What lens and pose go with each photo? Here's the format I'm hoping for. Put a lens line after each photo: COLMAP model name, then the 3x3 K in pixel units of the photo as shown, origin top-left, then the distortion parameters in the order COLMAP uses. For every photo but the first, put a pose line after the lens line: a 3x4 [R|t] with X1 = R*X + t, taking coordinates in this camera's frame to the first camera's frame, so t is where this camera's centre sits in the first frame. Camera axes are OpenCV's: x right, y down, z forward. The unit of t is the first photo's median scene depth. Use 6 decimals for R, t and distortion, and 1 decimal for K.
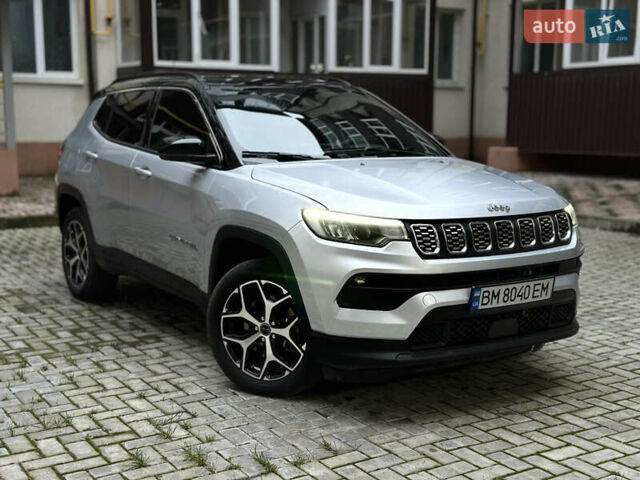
lens RADIAL K [[885.5, 0, 321.3], [0, 885.5, 244.2], [0, 0, 1]] dist [0.114192, 0.000000]
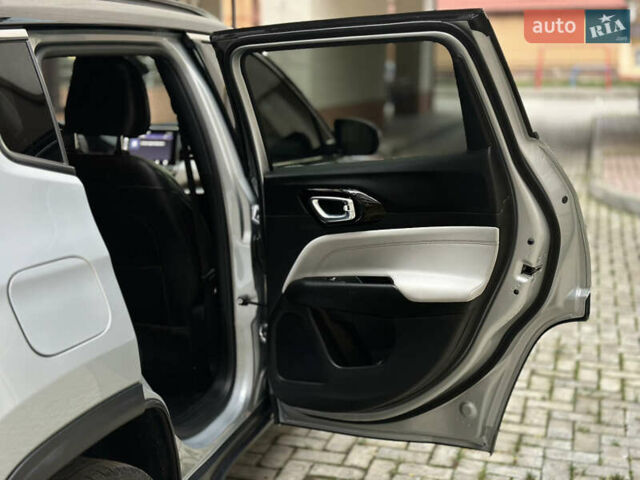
lens RADIAL K [[885.5, 0, 320.9], [0, 885.5, 240.7], [0, 0, 1]] dist [0.114192, 0.000000]
pose [[-0.649764, -0.164788, 0.742059, -0.707302], [0.105801, 0.947110, 0.302965, -0.258019], [-0.752737, 0.275367, -0.597963, 1.543528]]
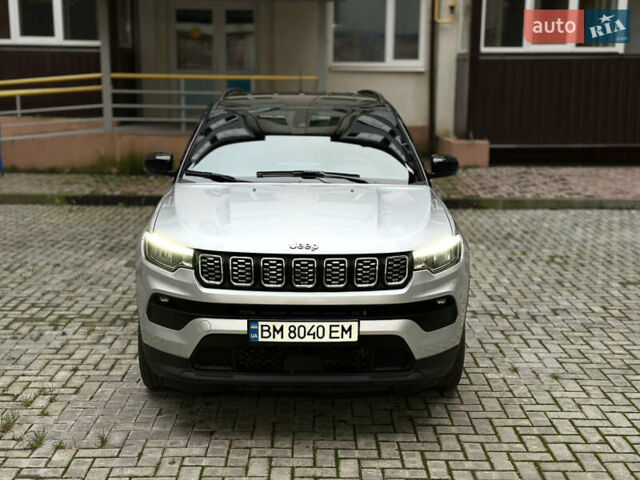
lens RADIAL K [[885.5, 0, 314.2], [0, 885.5, 243.0], [0, 0, 1]] dist [0.114192, 0.000000]
pose [[0.845471, 0.099025, -0.524760, 0.666651], [-0.080703, 0.995064, 0.057749, -0.093209], [0.527889, -0.006476, 0.849289, 0.130365]]
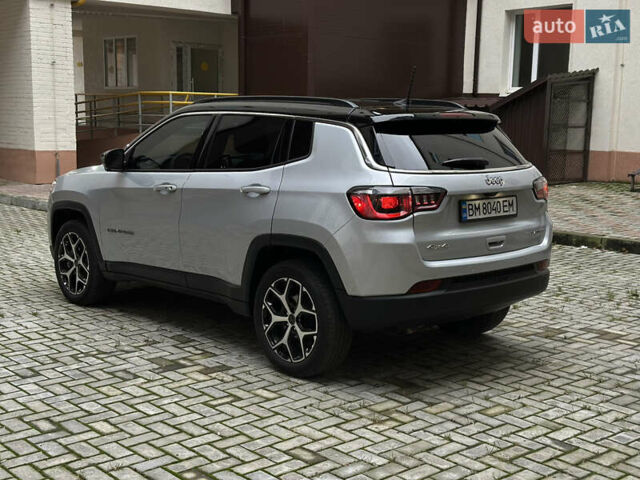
lens RADIAL K [[885.5, 0, 316.9], [0, 885.5, 245.1], [0, 0, 1]] dist [0.114192, 0.000000]
pose [[-0.988283, 0.004688, -0.152557, 0.057457], [-0.039892, 0.956850, 0.287831, -0.429811], [0.147324, 0.290544, -0.945452, 2.686053]]
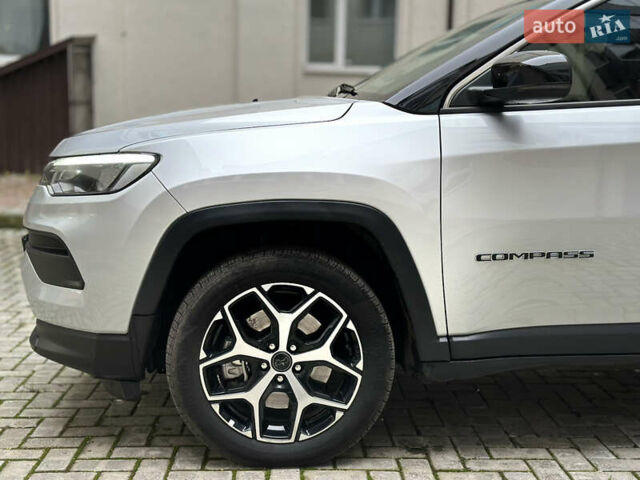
lens RADIAL K [[885.5, 0, 323.0], [0, 885.5, 257.0], [0, 0, 1]] dist [0.114192, 0.000000]
pose [[-0.503715, 0.112910, -0.856460, 0.720249], [-0.145131, 0.966270, 0.212744, -0.133270], [0.851592, 0.231461, -0.470337, 1.450601]]
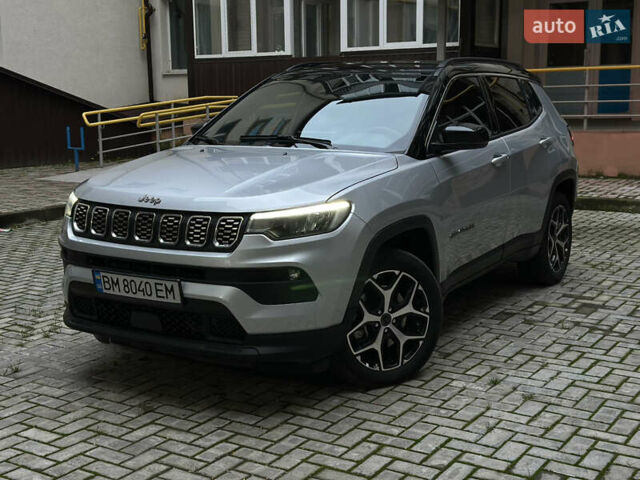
lens RADIAL K [[885.5, 0, 309.5], [0, 885.5, 270.6], [0, 0, 1]] dist [0.114192, 0.000000]
pose [[0.414745, 0.167702, -0.894350, 1.041504], [-0.117244, 0.984526, 0.130241, -0.099996], [0.902353, 0.050840, 0.427989, 0.670534]]
